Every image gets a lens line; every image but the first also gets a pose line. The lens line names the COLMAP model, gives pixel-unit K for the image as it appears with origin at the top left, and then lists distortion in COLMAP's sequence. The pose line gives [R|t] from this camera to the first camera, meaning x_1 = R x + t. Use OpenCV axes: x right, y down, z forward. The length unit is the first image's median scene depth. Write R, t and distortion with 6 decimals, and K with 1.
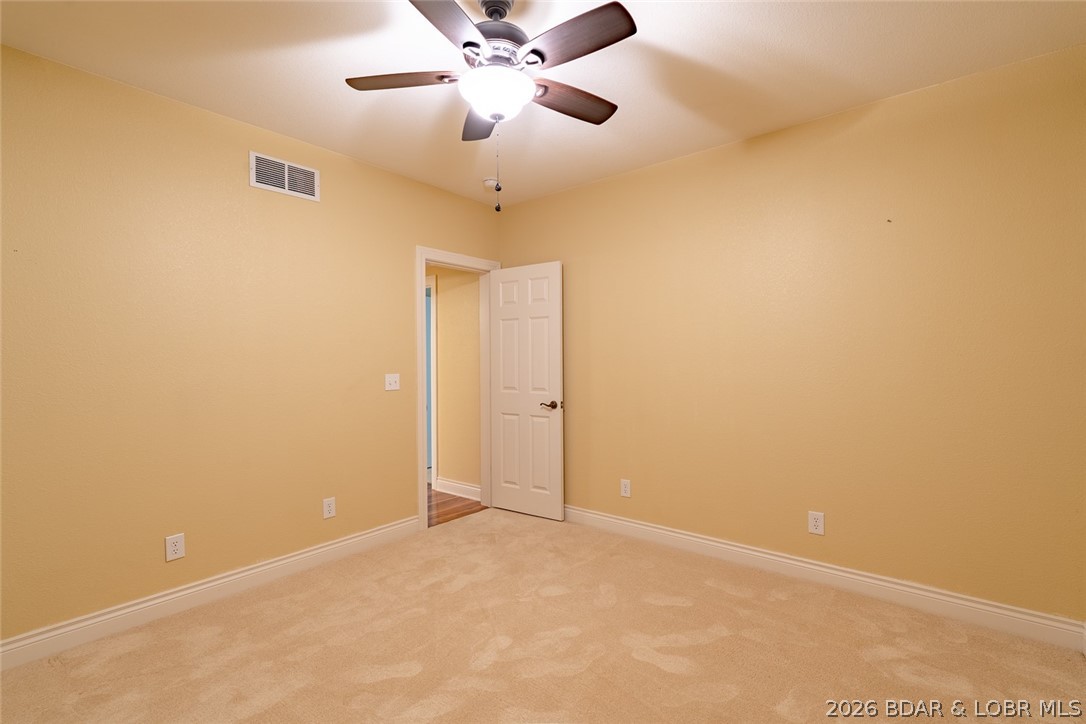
lens RADIAL K [[502.0, 0, 543.0], [0, 502.0, 362.0], [0, 0, 1]] dist [0.001303, -0.000170]
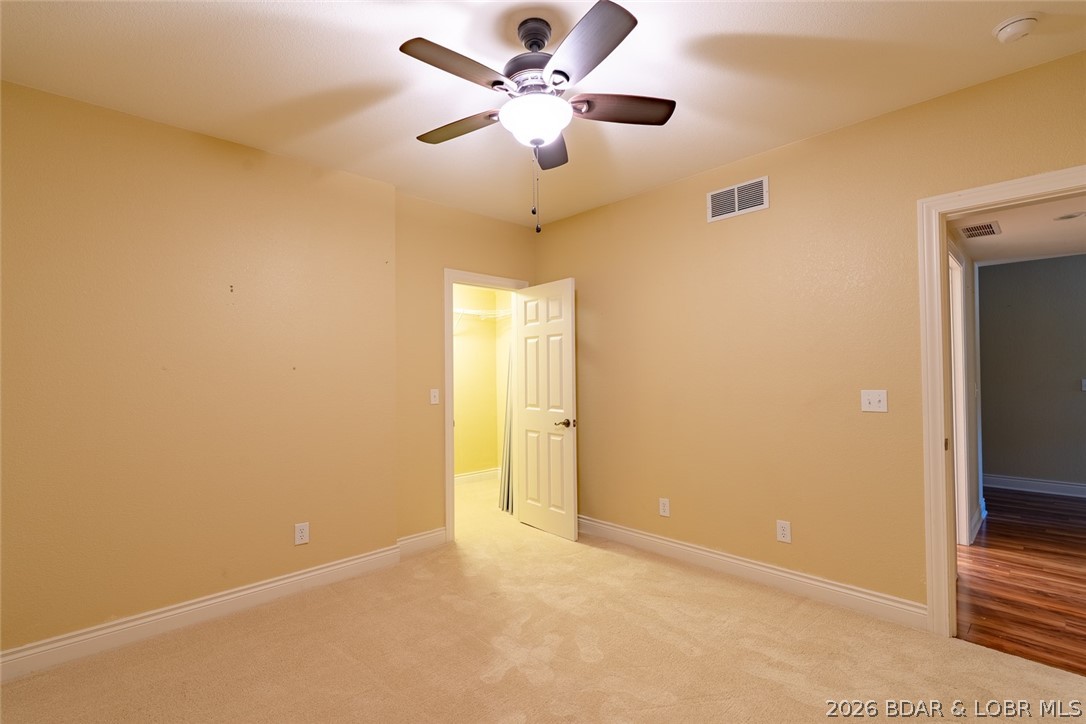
lens RADIAL K [[502.0, 0, 543.0], [0, 502.0, 362.0], [0, 0, 1]] dist [0.001303, -0.000170]
pose [[-0.132179, -0.015256, -0.991108, 0.578852], [0.009023, 0.999822, -0.016594, -0.010441], [0.991185, -0.011136, -0.132018, 0.715741]]
